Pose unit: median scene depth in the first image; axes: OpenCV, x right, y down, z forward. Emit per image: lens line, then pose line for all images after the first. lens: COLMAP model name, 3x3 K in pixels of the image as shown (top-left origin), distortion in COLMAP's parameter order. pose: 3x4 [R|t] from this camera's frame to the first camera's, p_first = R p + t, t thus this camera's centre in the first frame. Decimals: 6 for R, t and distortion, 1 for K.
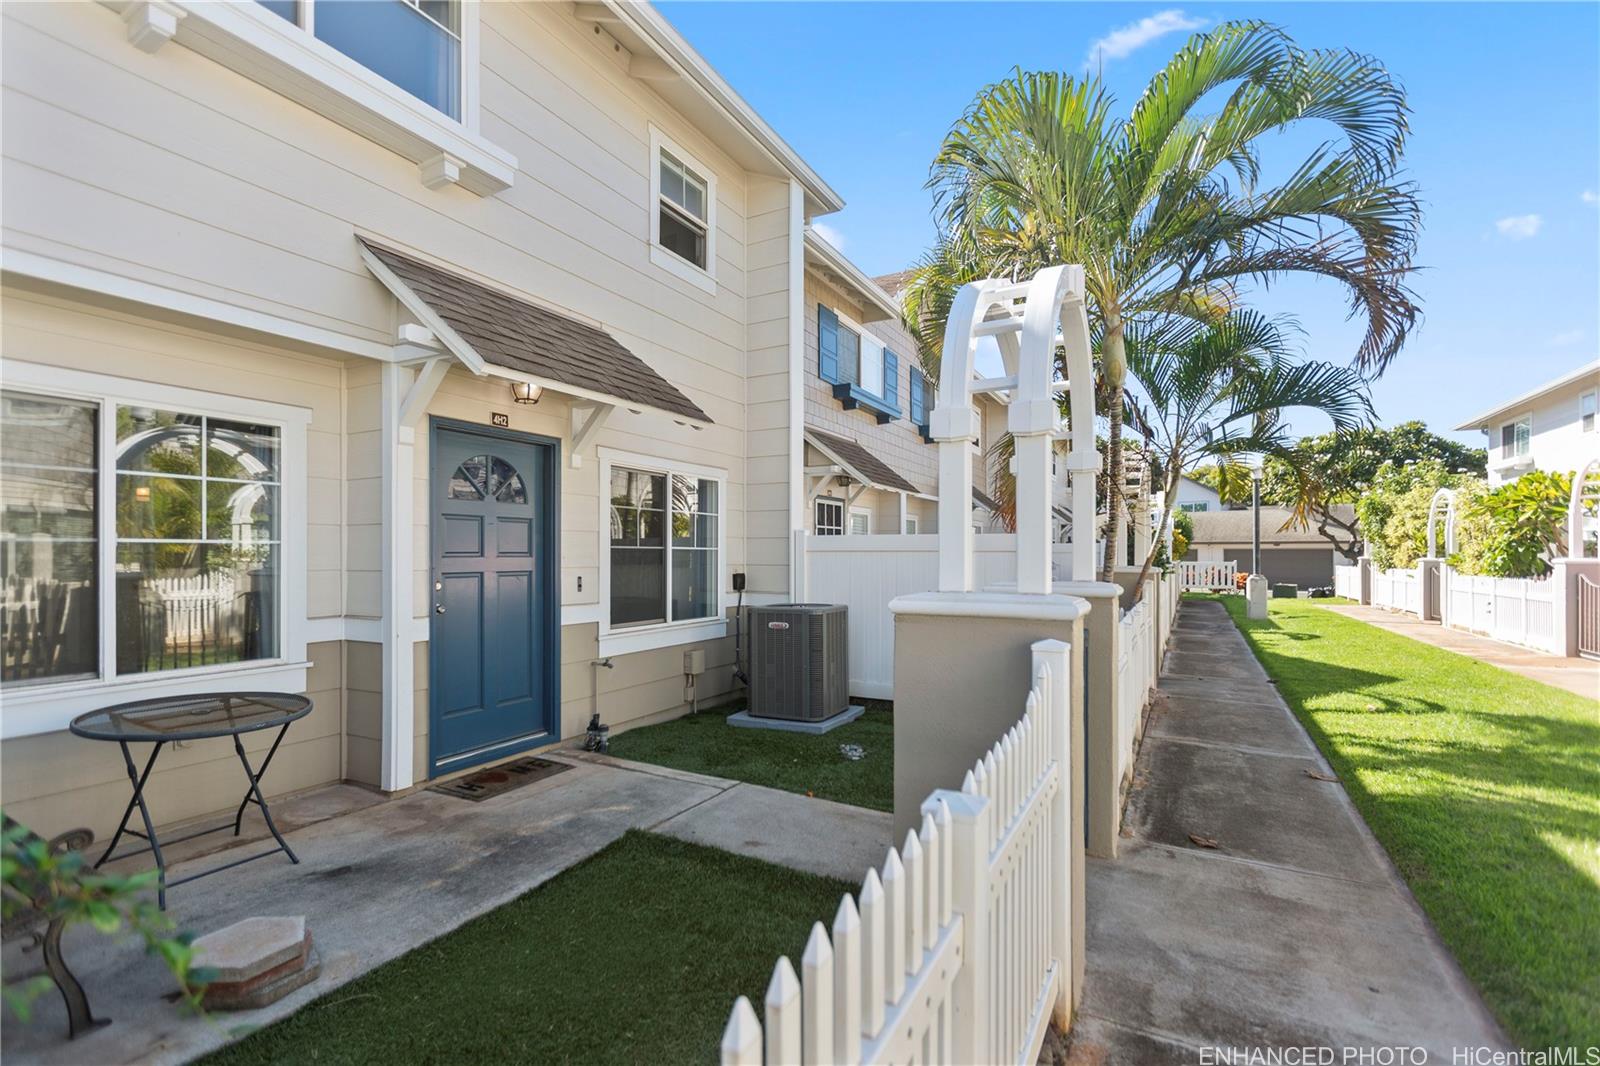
lens RADIAL K [[724.1, 0, 793.1], [0, 724.1, 548.2], [0, 0, 1]] dist [0.000525, -0.000005]
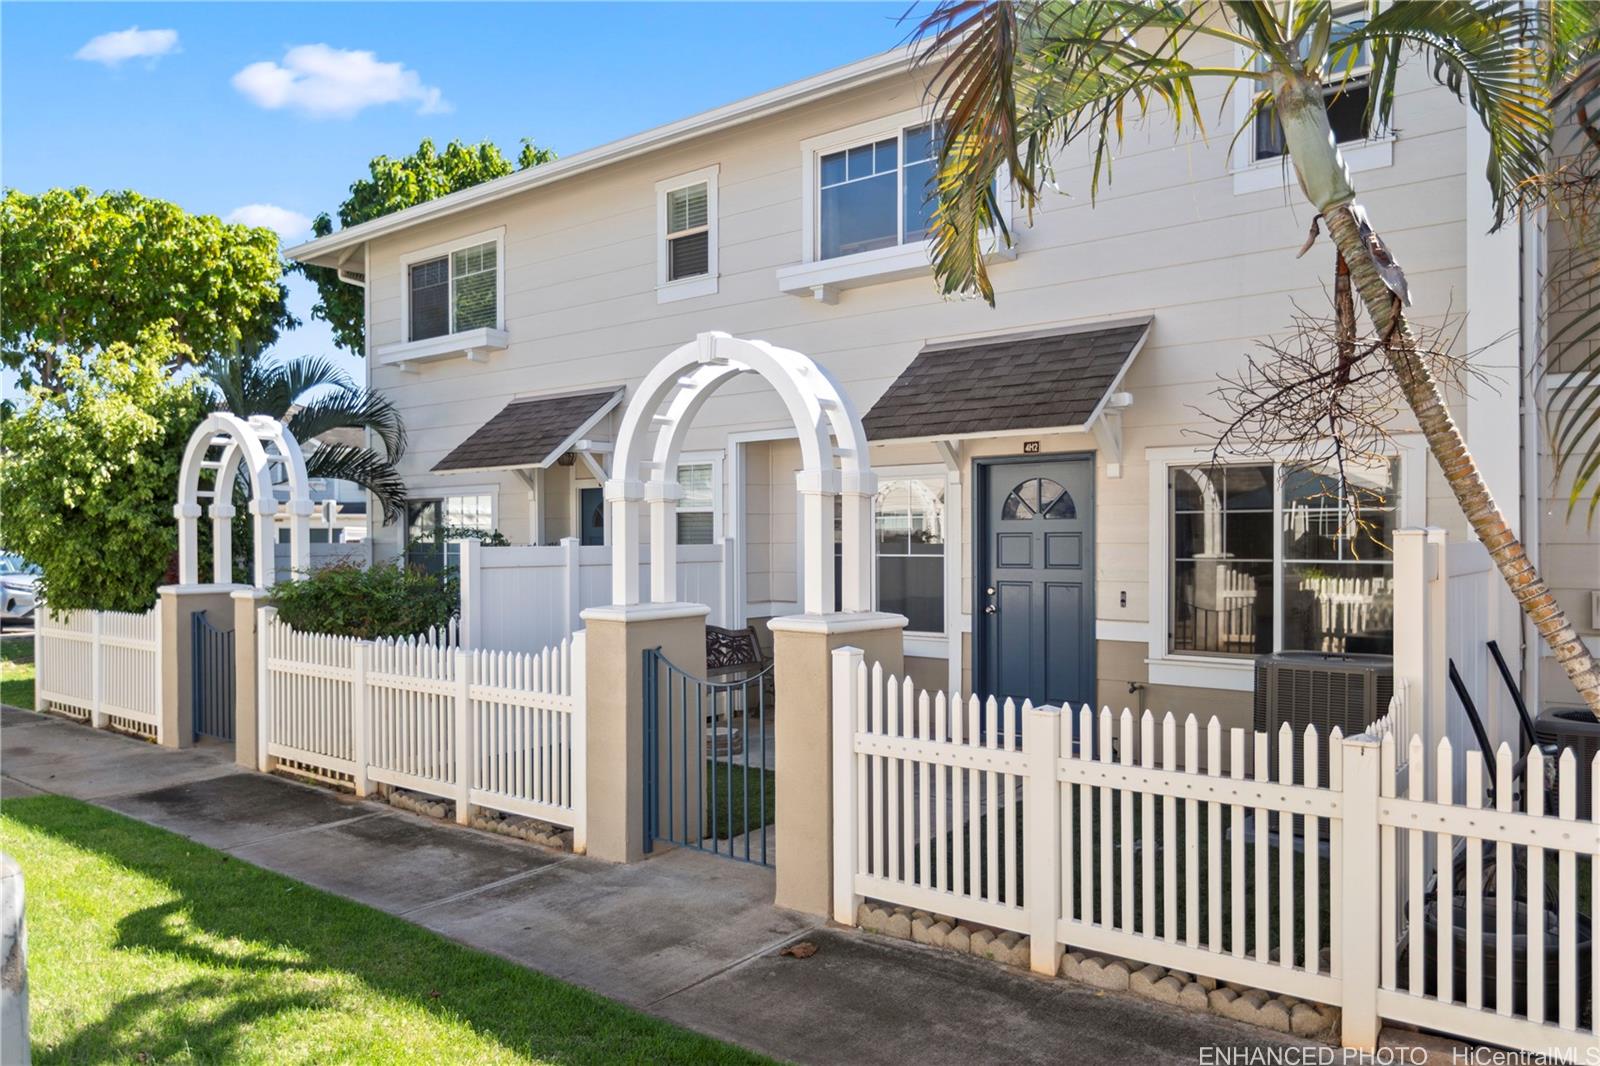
lens RADIAL K [[1156.9, 0, 805.4], [0, 1156.9, 536.7], [0, 0, 1]] dist [-0.002960, -0.014687]
pose [[-0.181927, 0.000248, -0.983312, 1.704119], [0.012889, 0.999915, -0.002133, -0.046209], [0.983227, -0.013062, -0.181915, 1.166155]]
